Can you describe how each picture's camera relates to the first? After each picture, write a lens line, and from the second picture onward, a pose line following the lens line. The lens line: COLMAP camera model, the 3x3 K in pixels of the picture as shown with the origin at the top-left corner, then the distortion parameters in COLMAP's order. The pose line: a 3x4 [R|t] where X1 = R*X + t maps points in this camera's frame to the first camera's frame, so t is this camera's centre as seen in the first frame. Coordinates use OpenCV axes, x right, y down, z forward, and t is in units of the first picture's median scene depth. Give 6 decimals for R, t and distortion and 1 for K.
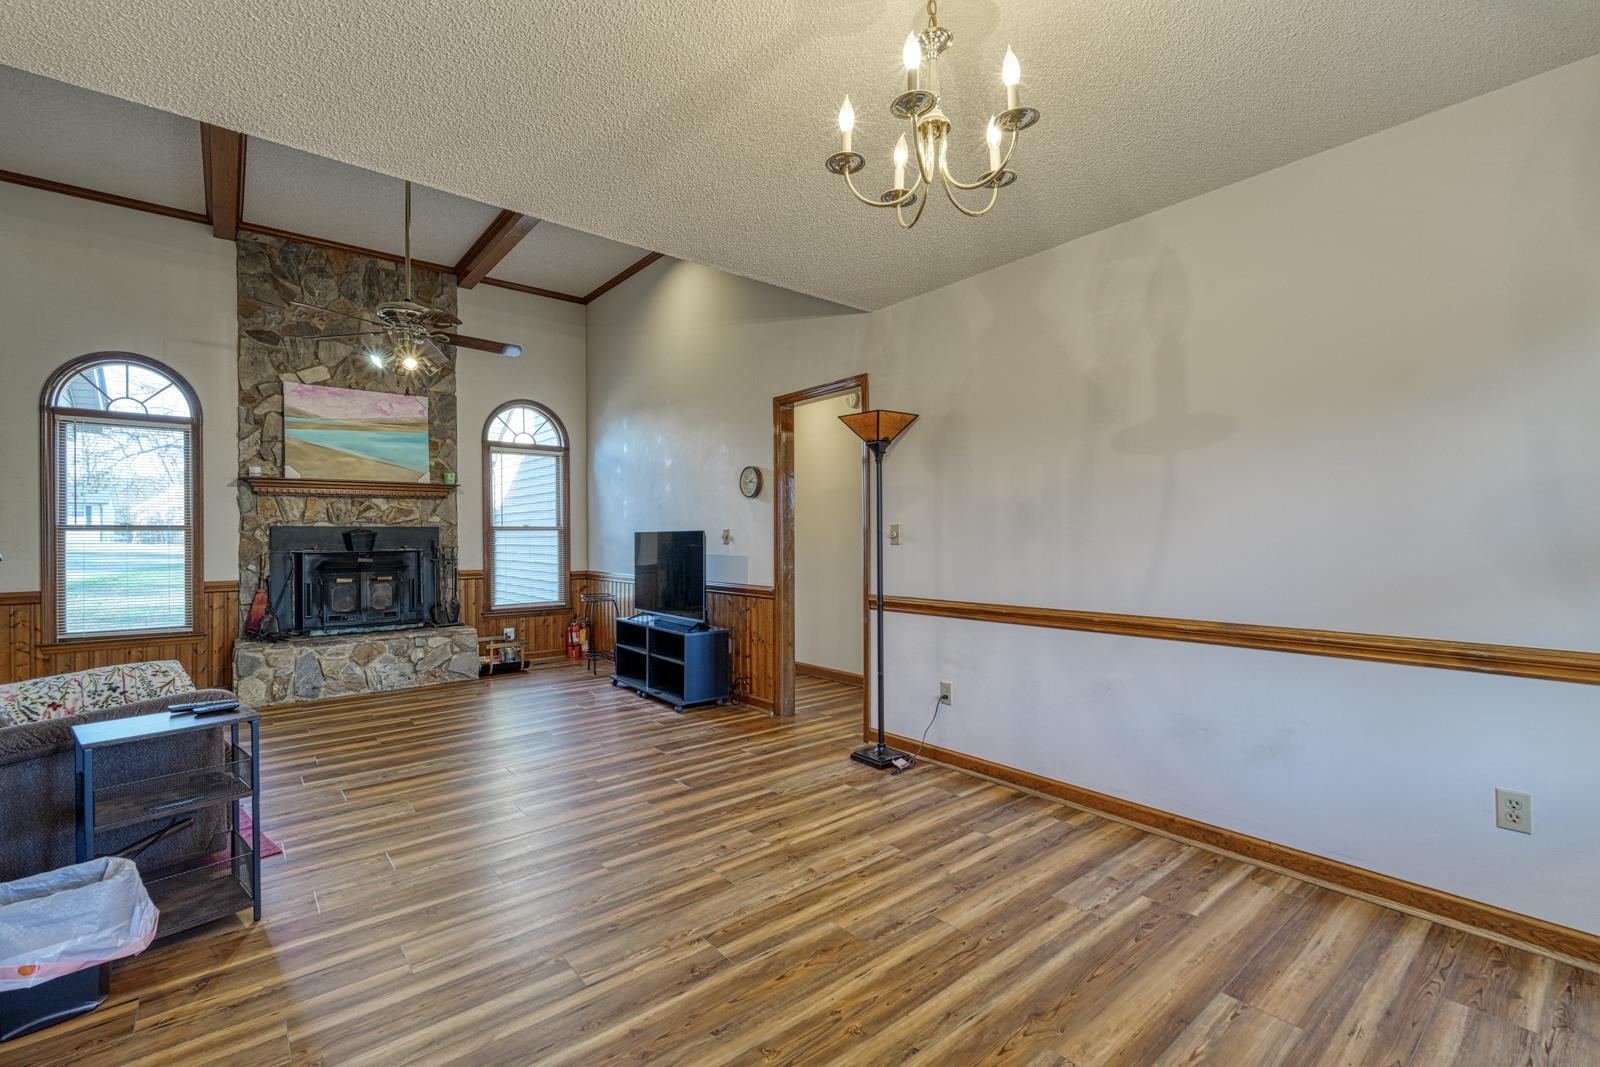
lens RADIAL K [[697.3, 0, 798.6], [0, 697.3, 534.3], [0, 0, 1]] dist [0.001234, -0.000121]
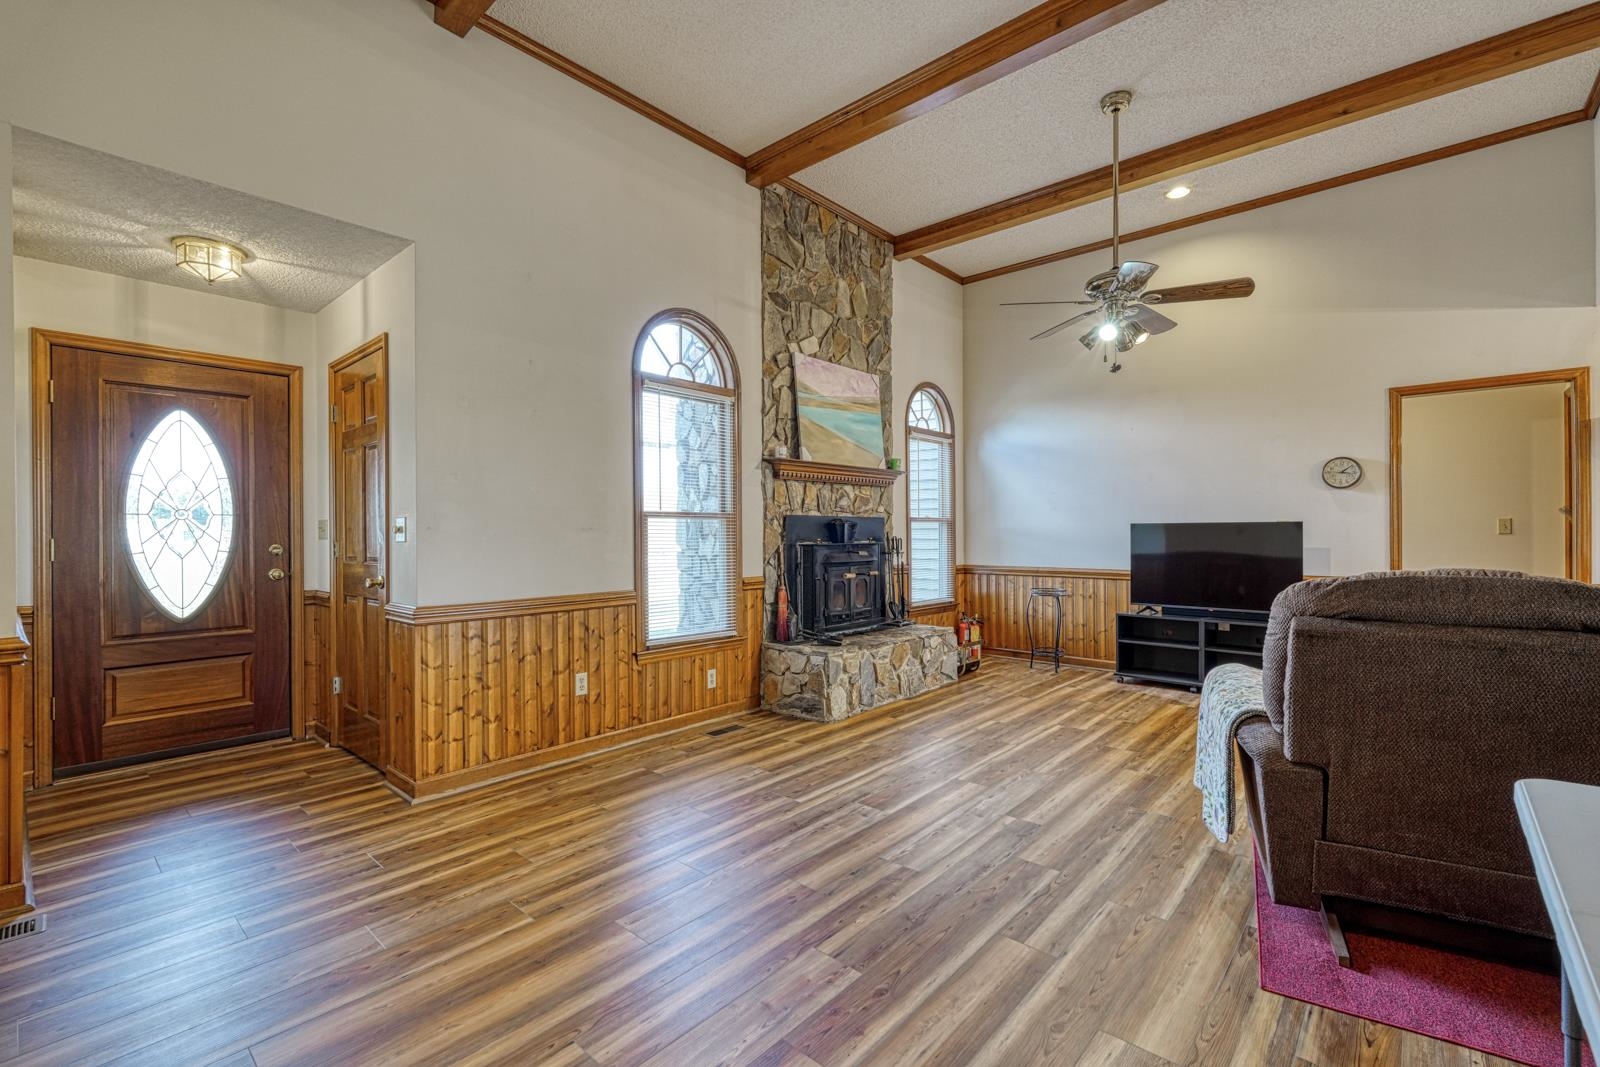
lens RADIAL K [[697.3, 0, 803.5], [0, 697.3, 534.7], [0, 0, 1]] dist [0.001234, -0.000121]
pose [[0.988020, 0.002078, 0.154309, -0.865438], [-0.002831, 0.999985, 0.004660, 0.009223], [-0.154297, -0.005041, 0.988012, 0.121141]]
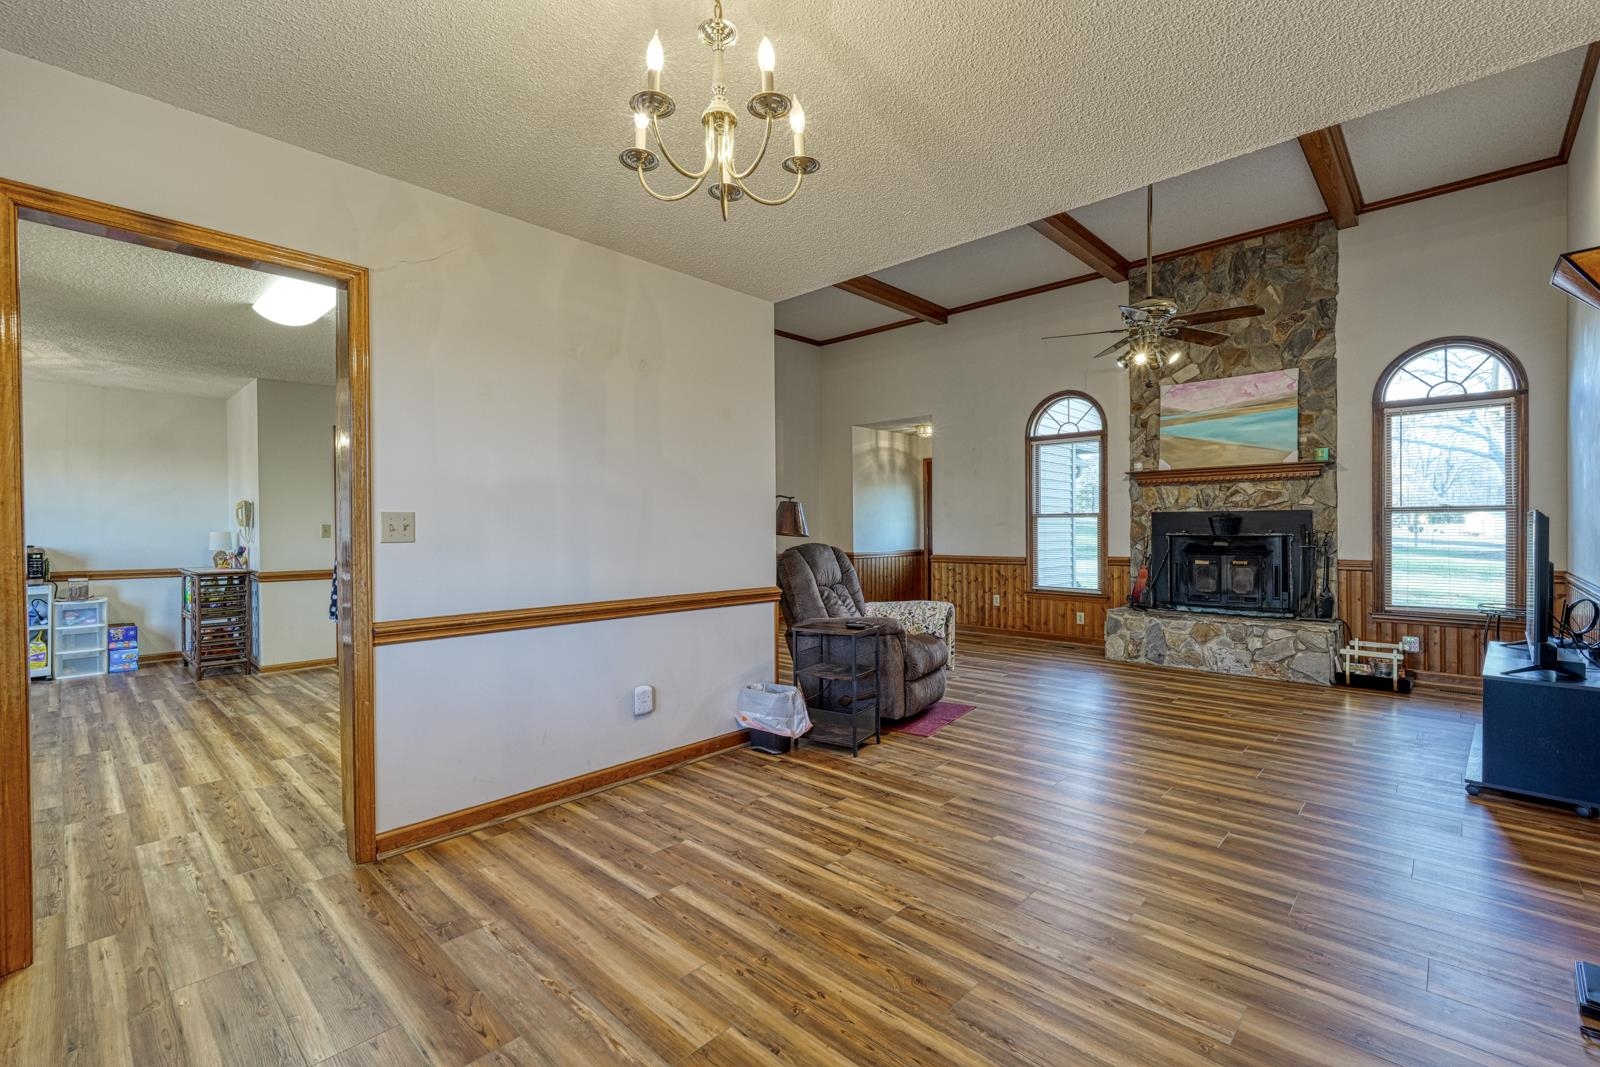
lens RADIAL K [[697.3, 0, 804.6], [0, 697.3, 530.4], [0, 0, 1]] dist [0.001234, -0.000121]
pose [[0.128667, 0.011002, -0.991627, 0.330244], [0.008589, 0.999889, 0.012208, -0.000557], [0.991651, -0.010088, 0.128558, 0.268706]]
